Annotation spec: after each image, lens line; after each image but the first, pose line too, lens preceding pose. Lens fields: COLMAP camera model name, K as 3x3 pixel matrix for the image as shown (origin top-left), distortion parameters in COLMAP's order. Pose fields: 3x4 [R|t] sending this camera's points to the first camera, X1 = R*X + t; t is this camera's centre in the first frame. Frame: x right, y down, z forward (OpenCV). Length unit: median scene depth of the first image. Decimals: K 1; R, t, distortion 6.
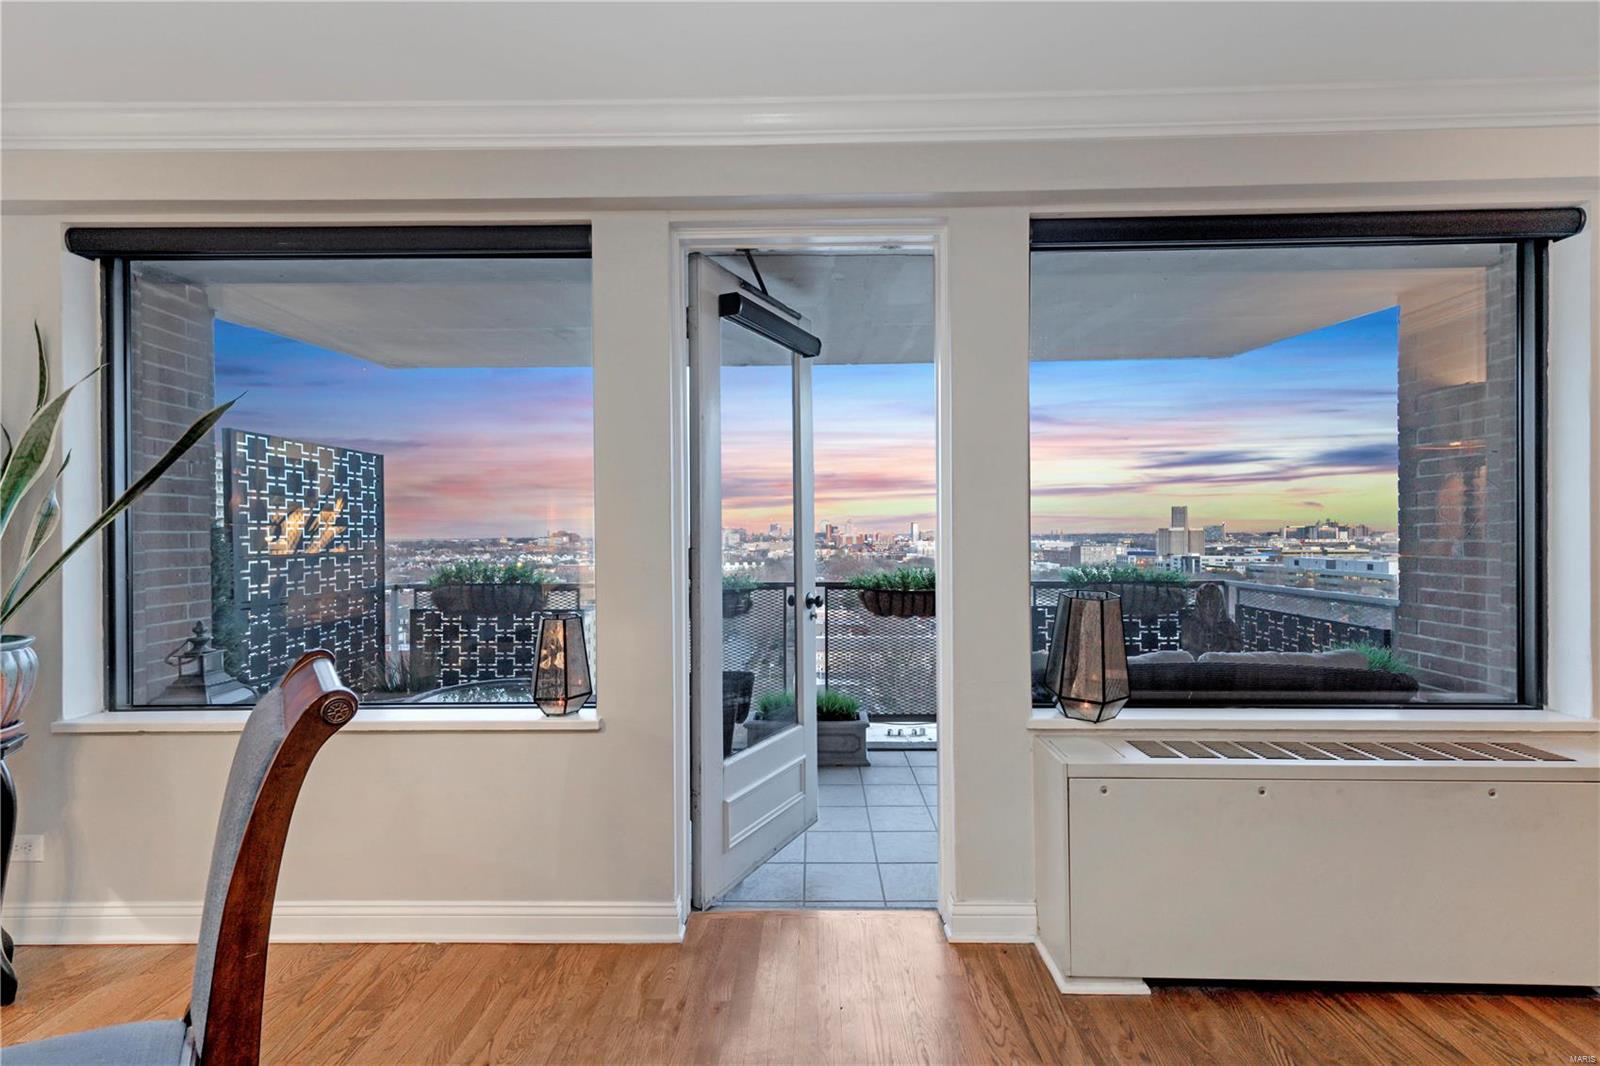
lens RADIAL K [[712.1, 0, 800.0], [0, 712.1, 533.0], [0, 0, 1]] dist [-0.002680, -0.000243]
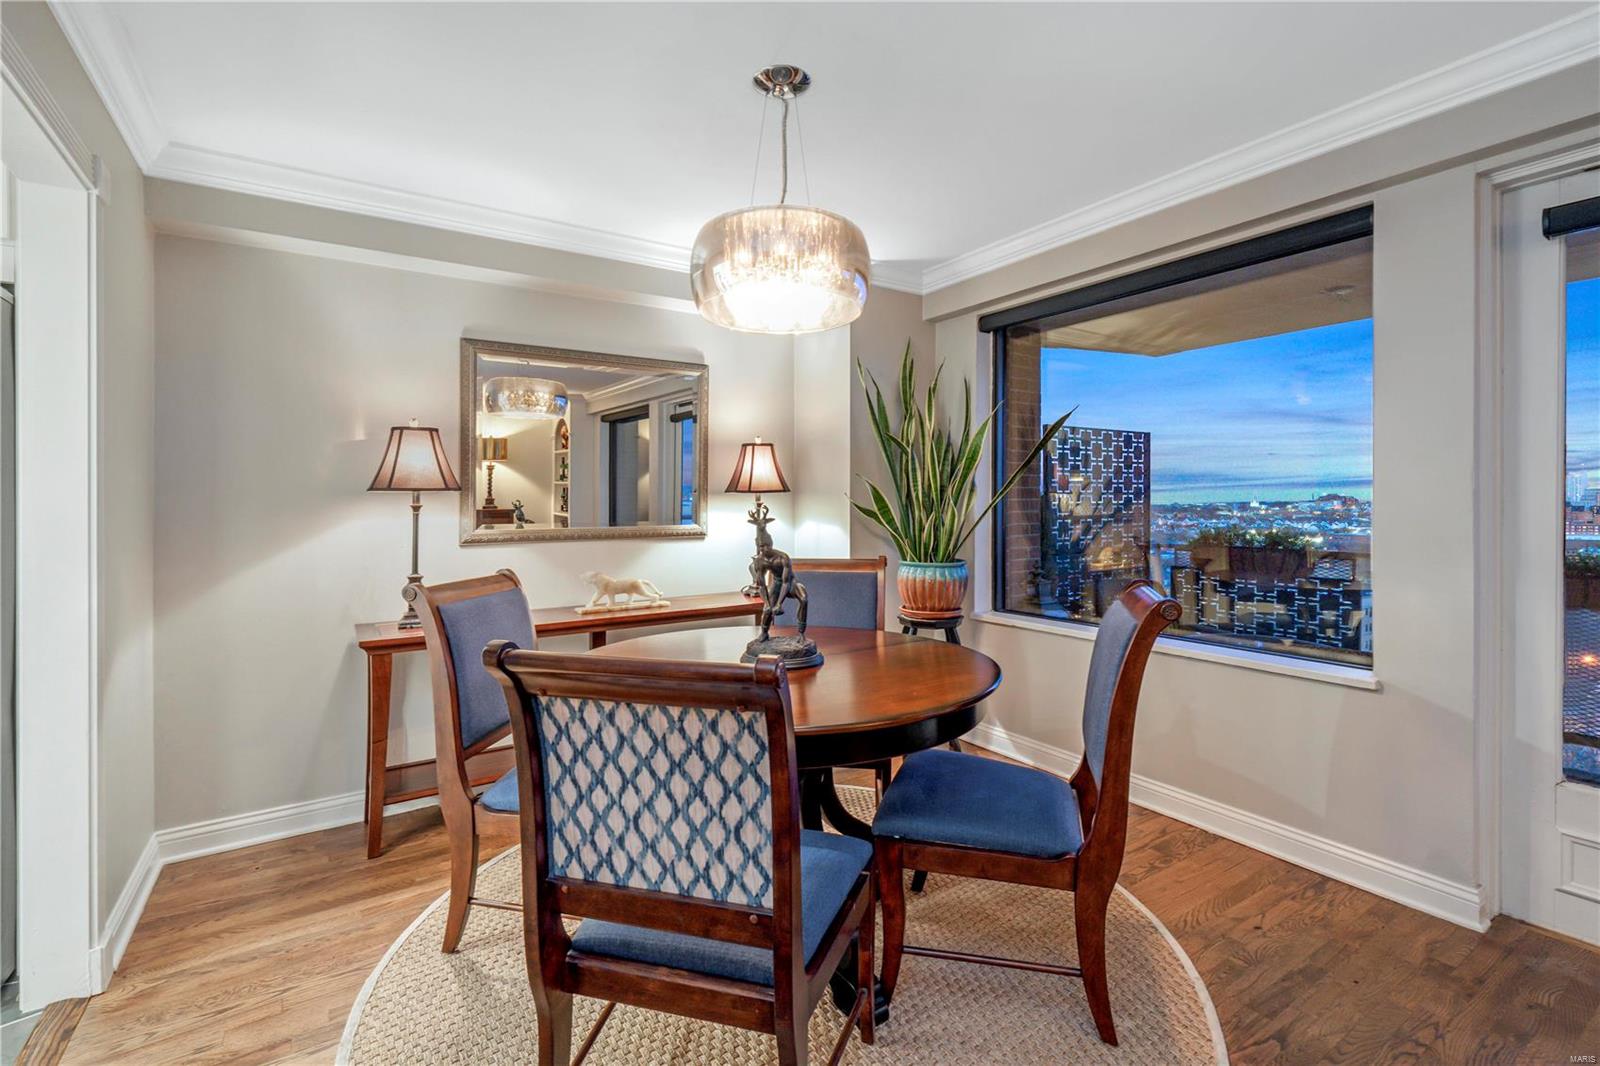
lens RADIAL K [[702.2, 0, 793.9], [0, 702.2, 509.7], [0, 0, 1]] dist [0.016234, -0.003665]
pose [[0.563343, 0.012826, -0.826124, 0.049259], [0.002709, 0.999845, 0.017370, -0.004502], [0.826219, -0.012023, 0.563221, -0.152834]]
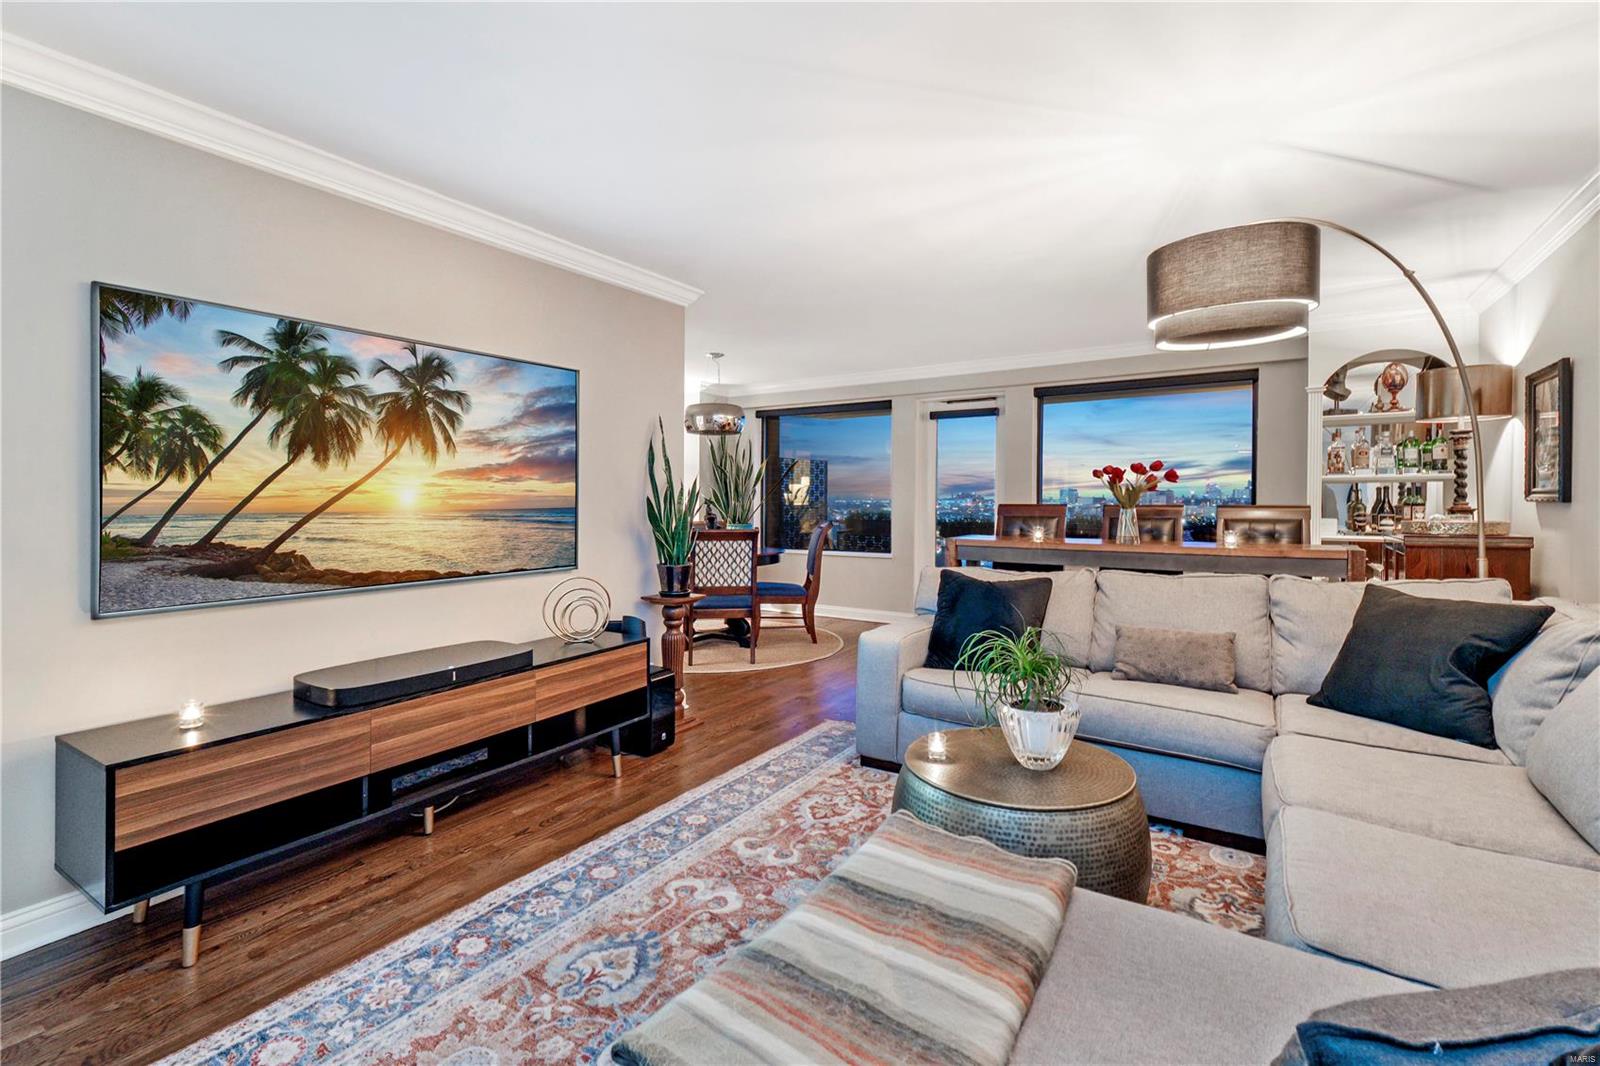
lens RADIAL K [[716.9, 0, 797.8], [0, 716.9, 500.2], [0, 0, 1]] dist [-0.000702, -0.000053]
pose [[0.852796, 0.009647, -0.522155, 0.535367], [-0.006414, 0.999947, 0.007999, -0.005802], [0.522205, -0.003473, 0.852813, -1.015798]]
